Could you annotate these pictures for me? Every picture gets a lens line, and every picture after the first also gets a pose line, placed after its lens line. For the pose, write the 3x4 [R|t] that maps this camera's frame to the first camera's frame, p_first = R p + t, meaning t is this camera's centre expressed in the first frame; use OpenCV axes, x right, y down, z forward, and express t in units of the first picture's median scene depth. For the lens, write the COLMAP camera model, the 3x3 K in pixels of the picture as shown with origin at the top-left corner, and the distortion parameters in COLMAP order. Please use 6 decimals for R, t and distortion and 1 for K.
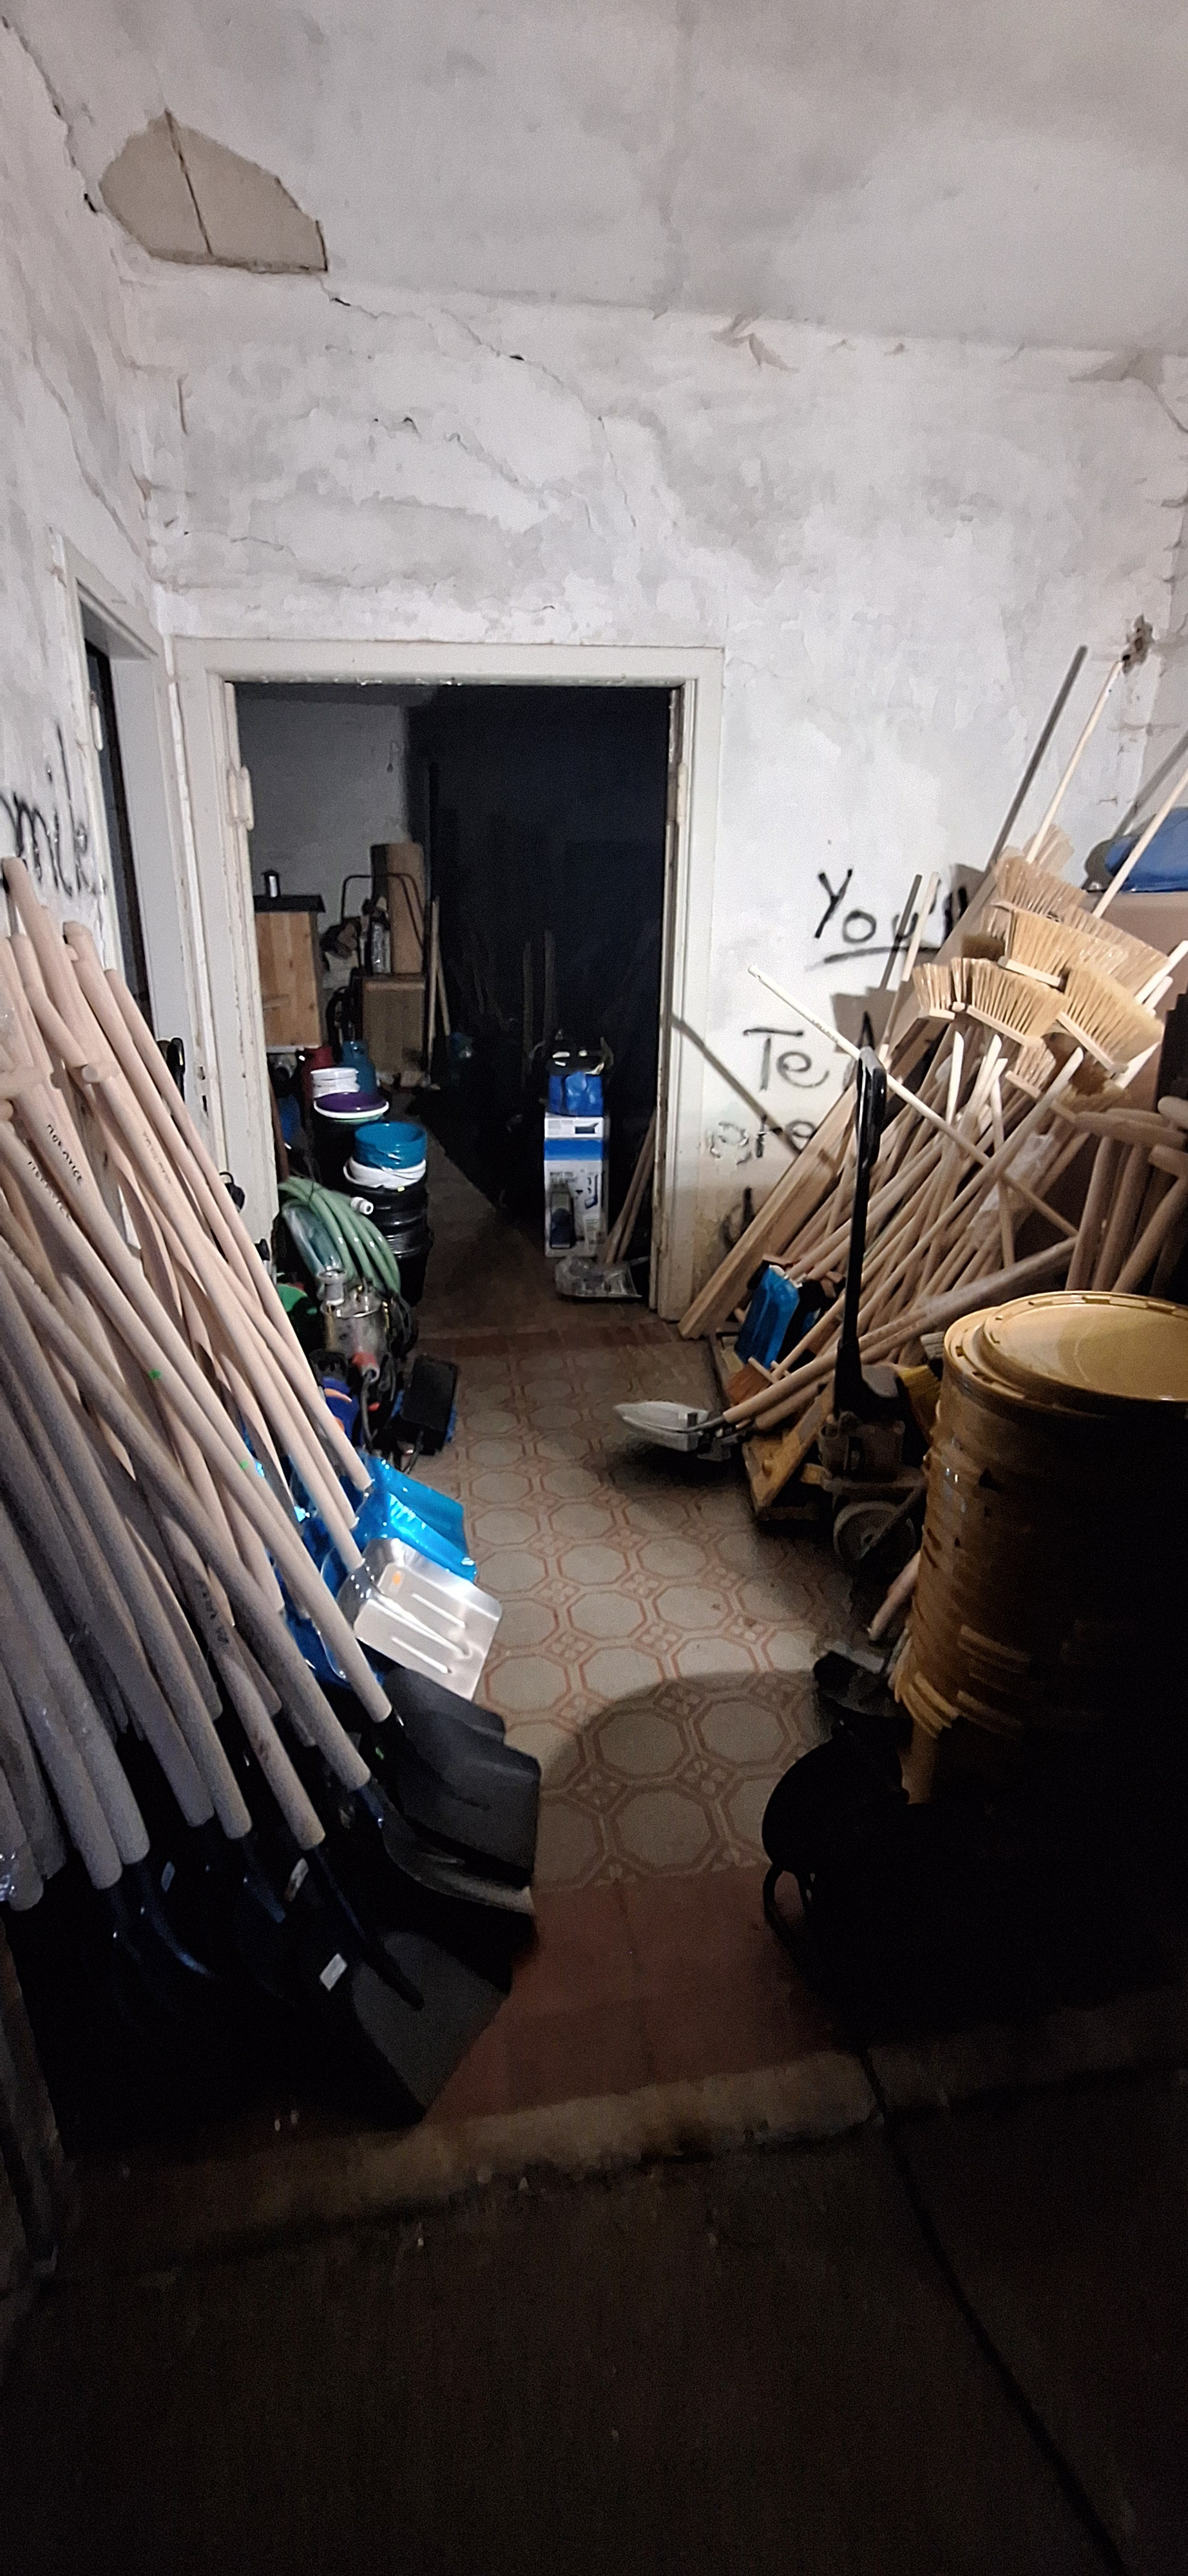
lens RADIAL K [[1106.5, 0, 594.0], [0, 1106.5, 1288.0], [0, 0, 1]] dist [-0.000134, 0.000157]
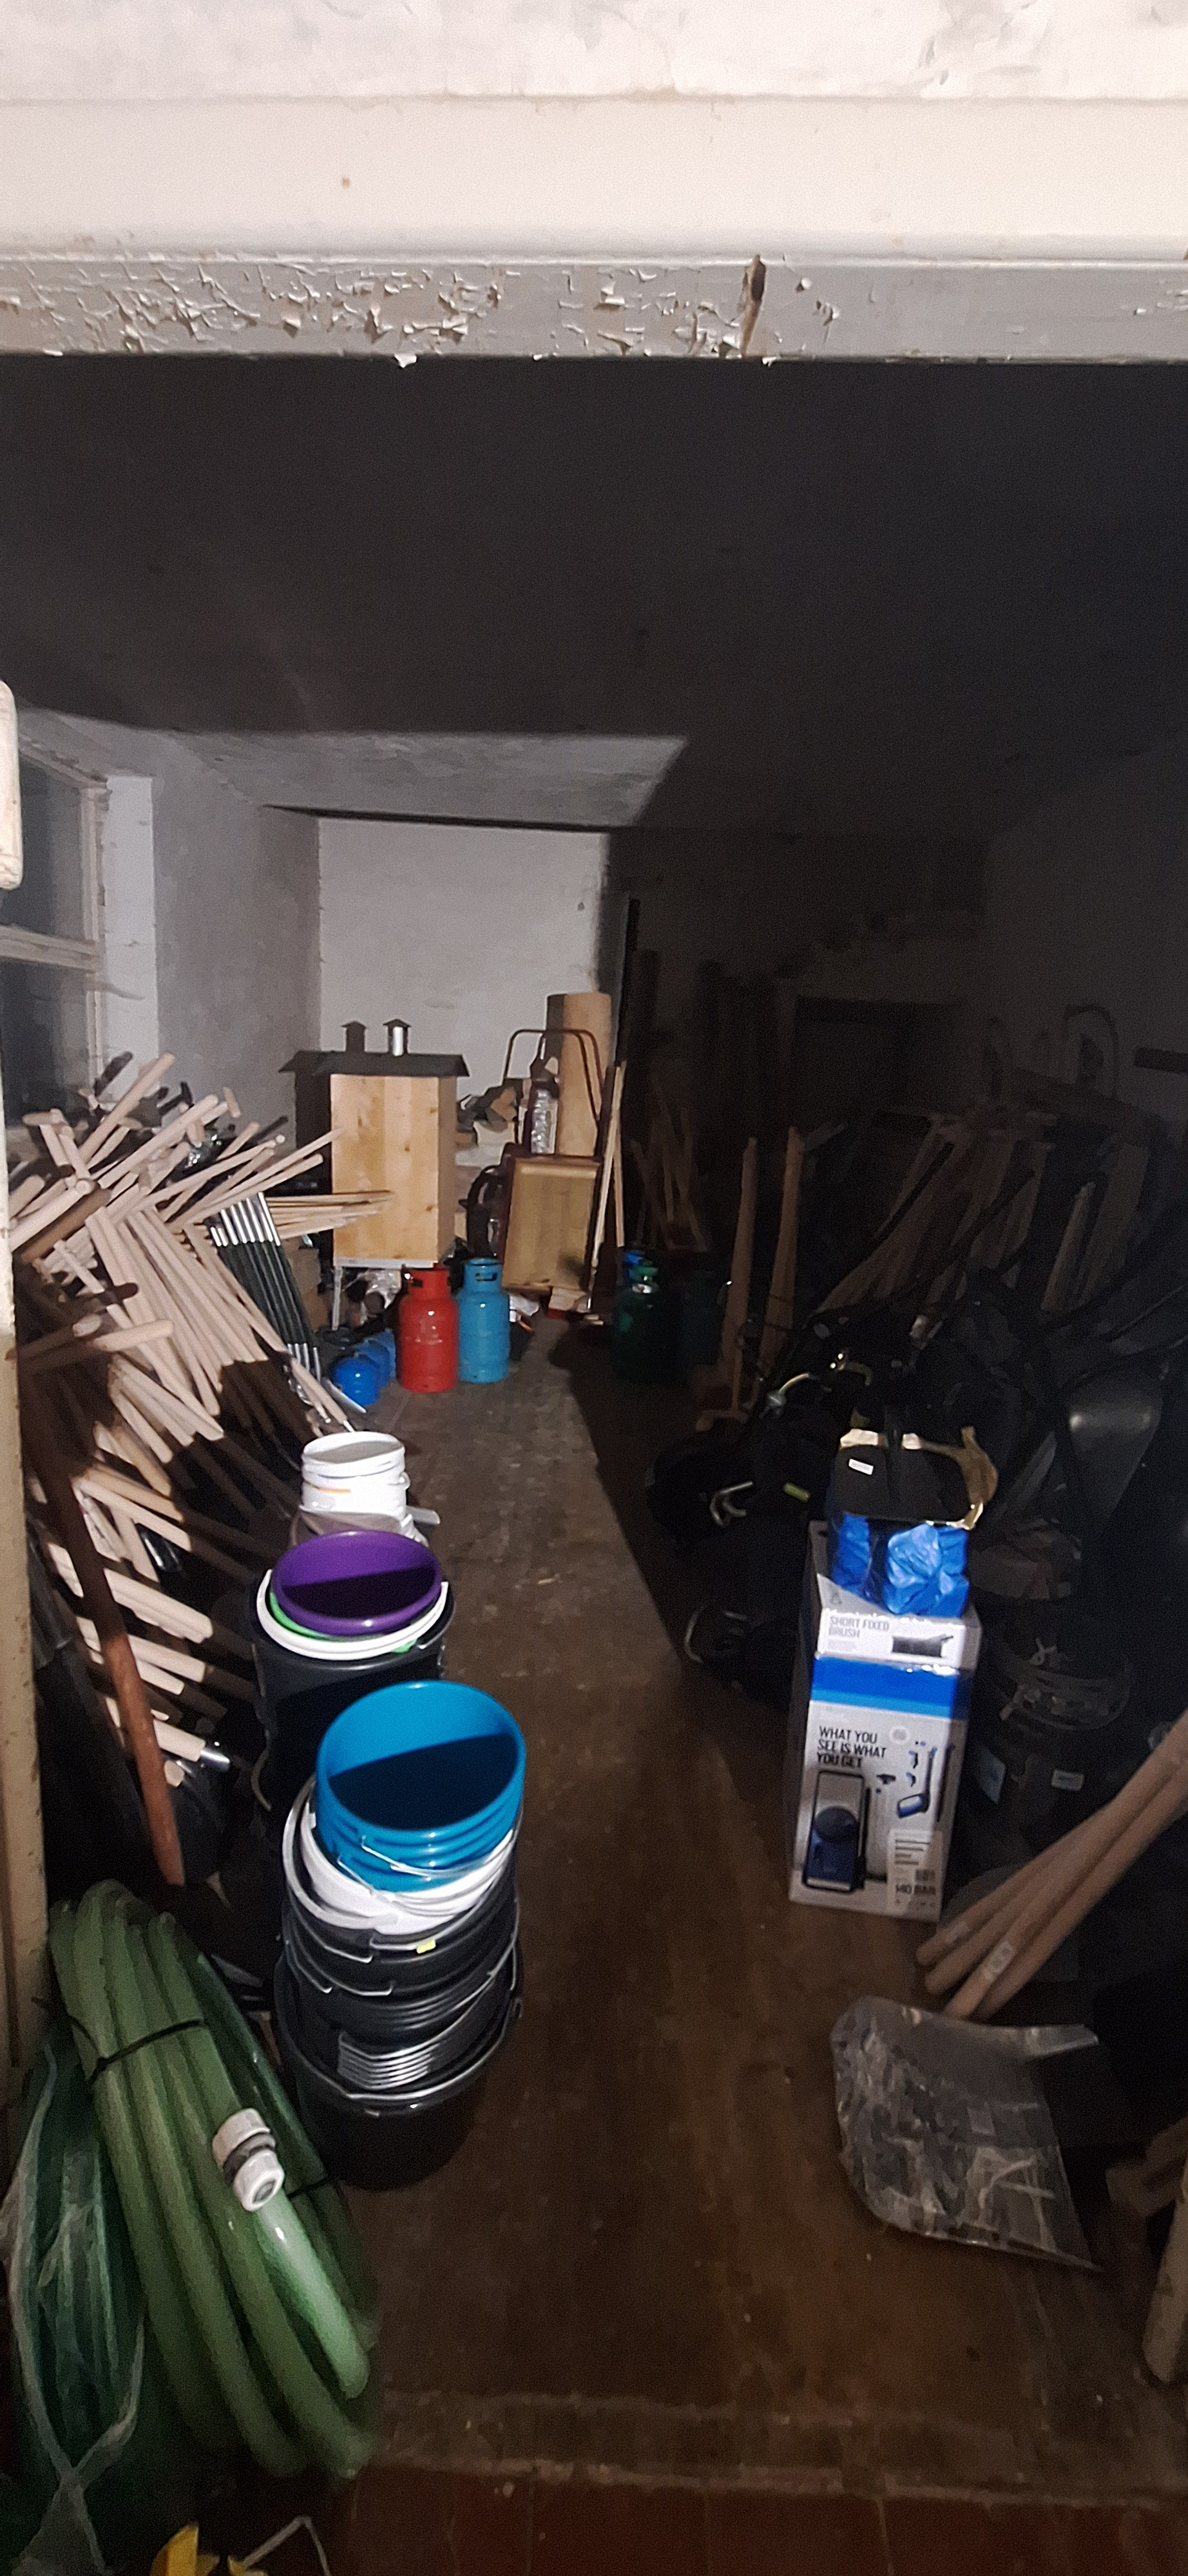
lens RADIAL K [[1106.5, 0, 594.0], [0, 1106.5, 1288.0], [0, 0, 1]] dist [-0.000134, 0.000157]
pose [[0.986063, 0.077526, -0.147208, -0.077018], [-0.095893, 0.987878, -0.122072, -0.213471], [0.135960, 0.134487, 0.981544, 0.556305]]
